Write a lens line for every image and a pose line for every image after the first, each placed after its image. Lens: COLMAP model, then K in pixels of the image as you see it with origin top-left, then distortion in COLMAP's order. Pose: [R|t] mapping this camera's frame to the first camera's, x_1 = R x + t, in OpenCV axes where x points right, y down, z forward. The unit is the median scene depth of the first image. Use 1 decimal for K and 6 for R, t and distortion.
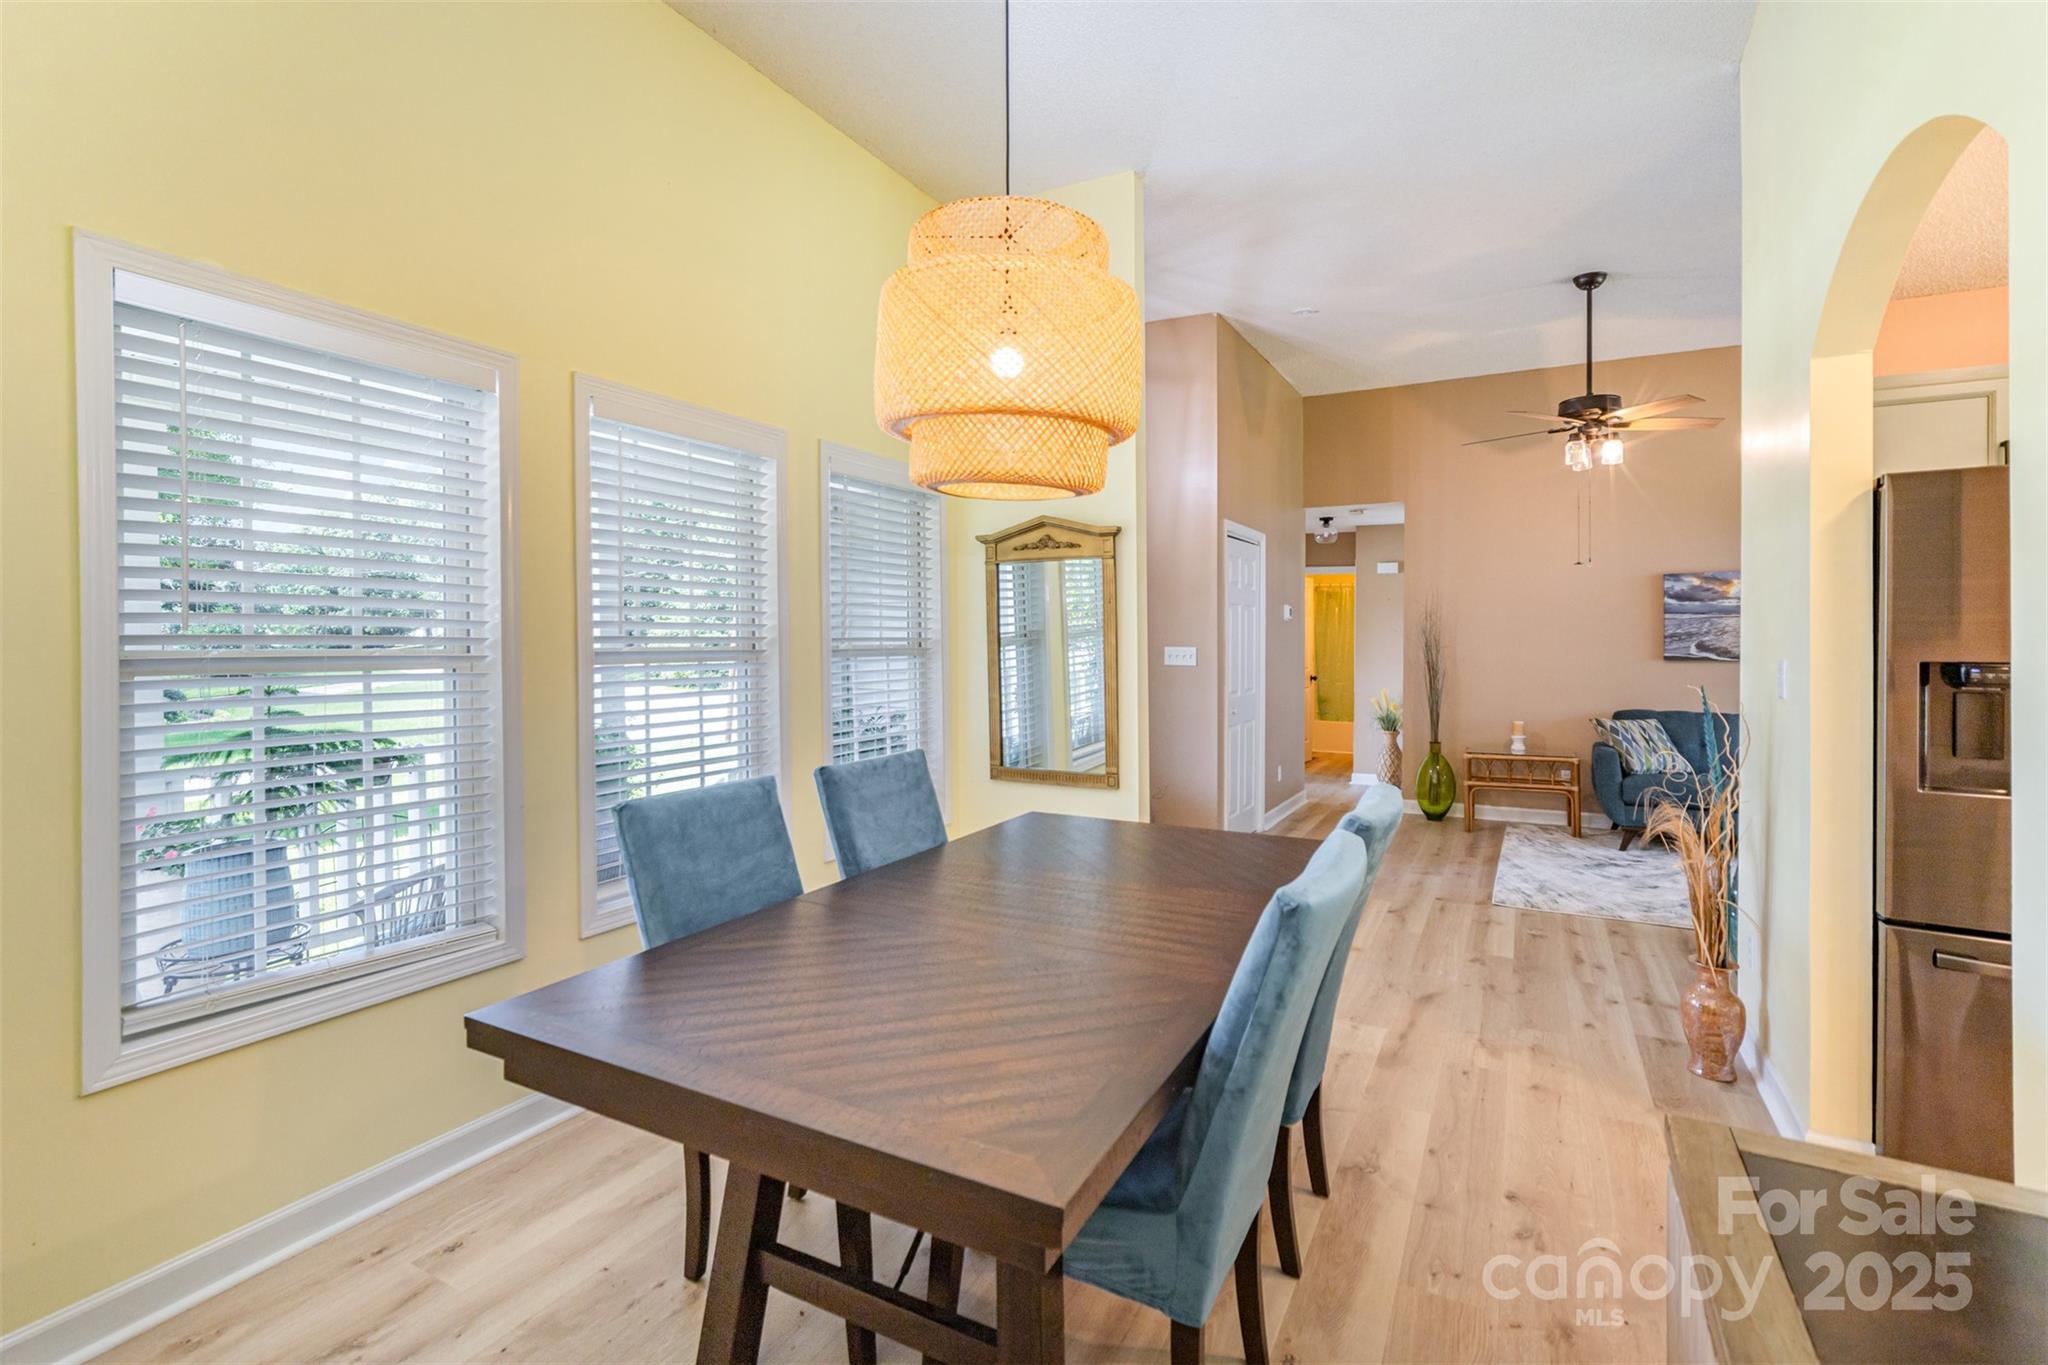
lens RADIAL K [[903.3, 0, 1072.6], [0, 903.3, 675.0], [0, 0, 1]] dist [-0.014723, 0.012038]
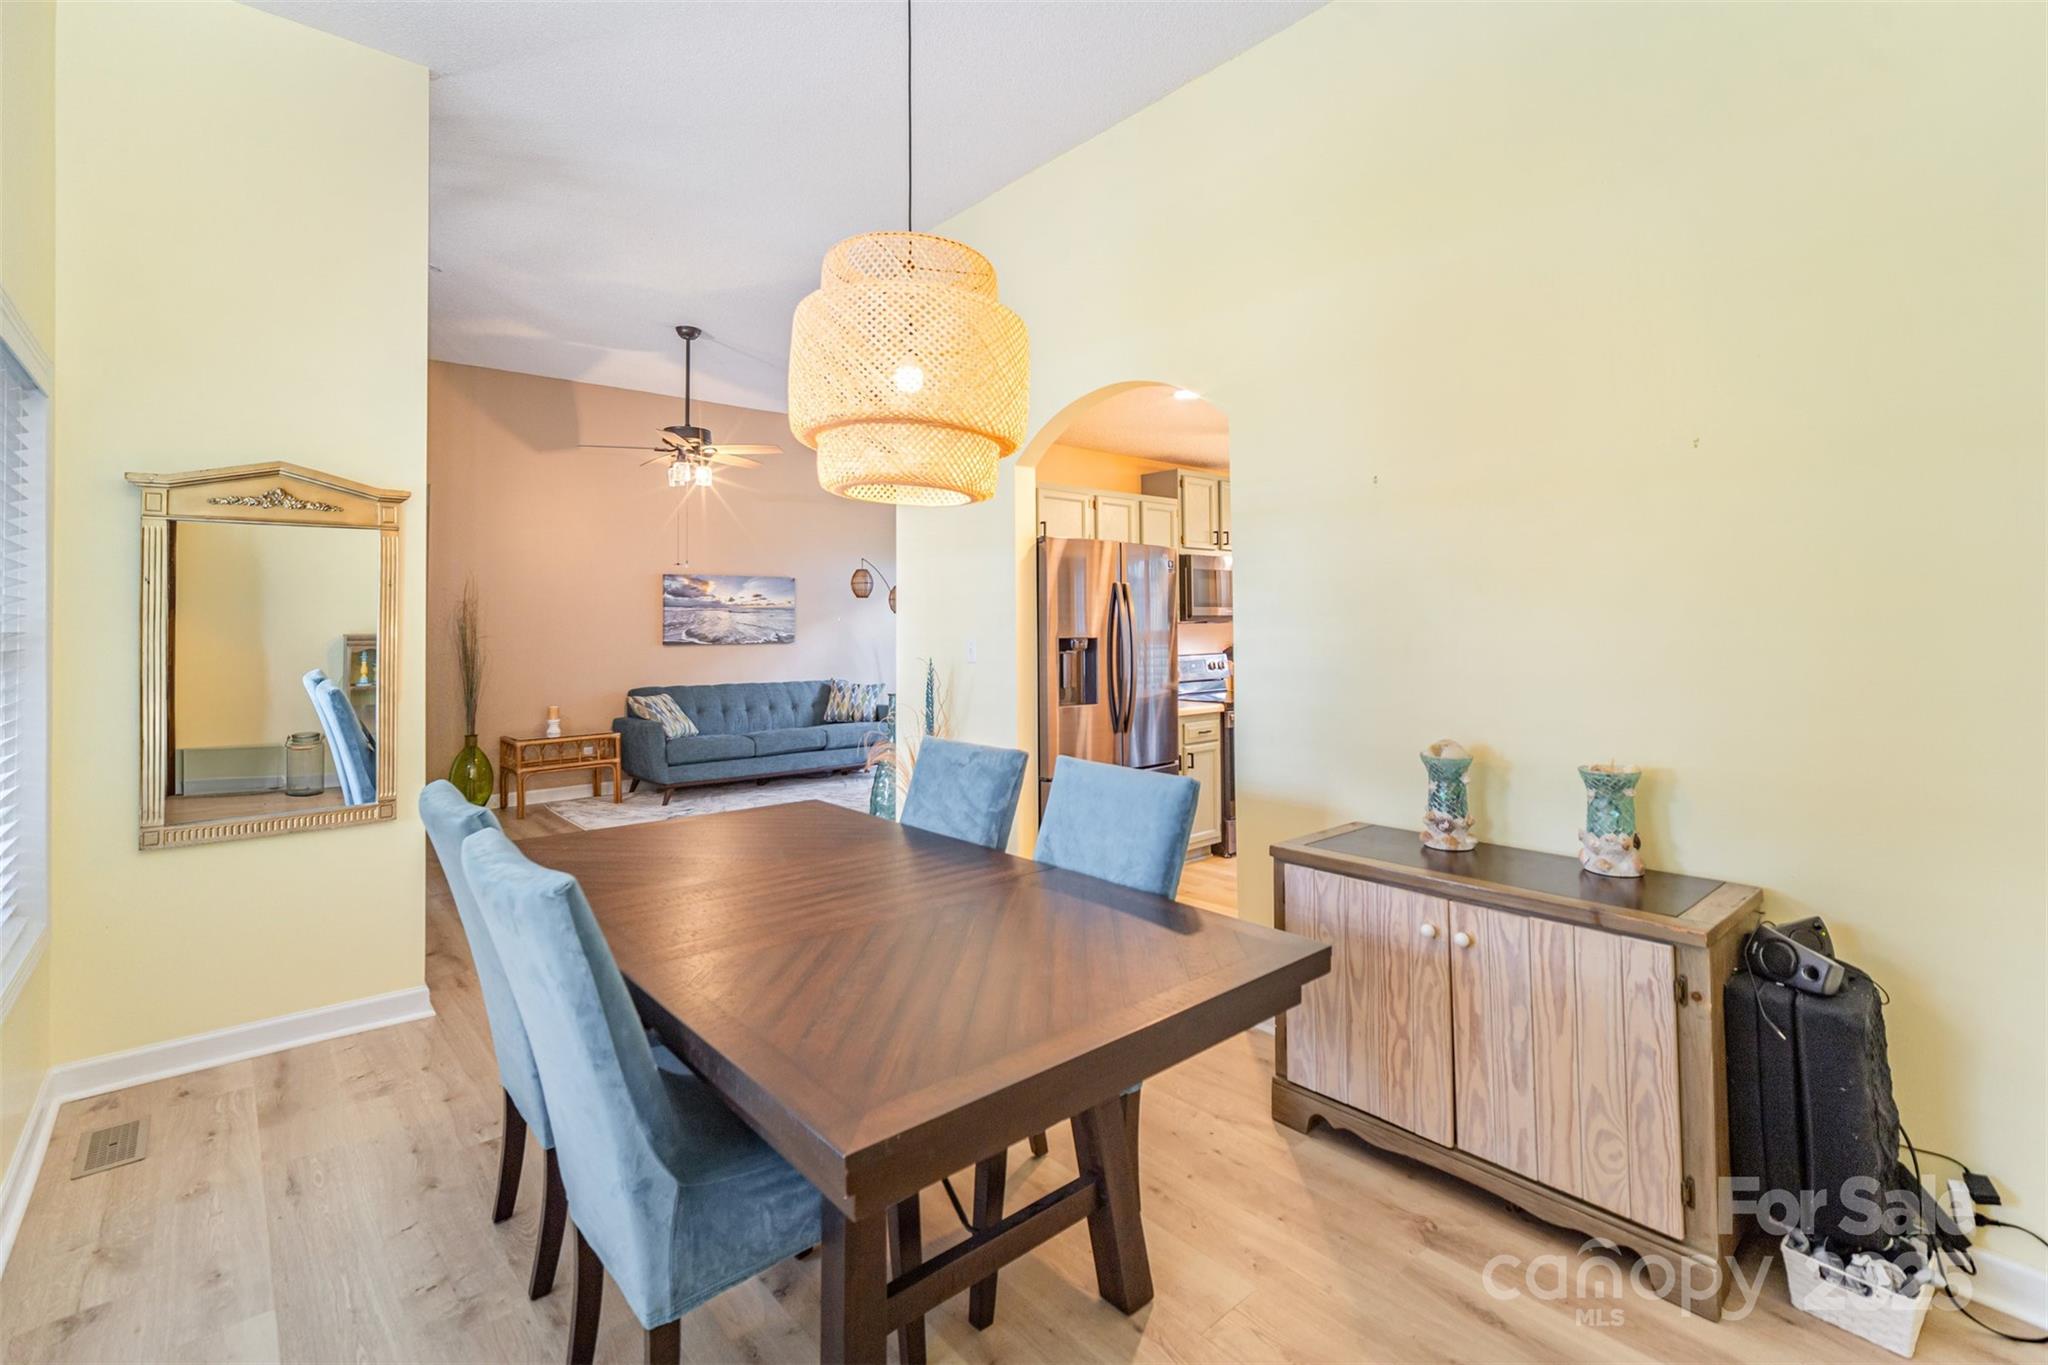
lens RADIAL K [[845.3, 0, 1024.1], [0, 845.3, 640.2], [0, 0, 1]] dist [-0.021573, 0.009521]
pose [[0.424488, -0.019764, 0.905218, -0.262094], [0.042963, 0.999075, 0.001666, -0.006233], [-0.904414, 0.038183, 0.424944, 0.122550]]
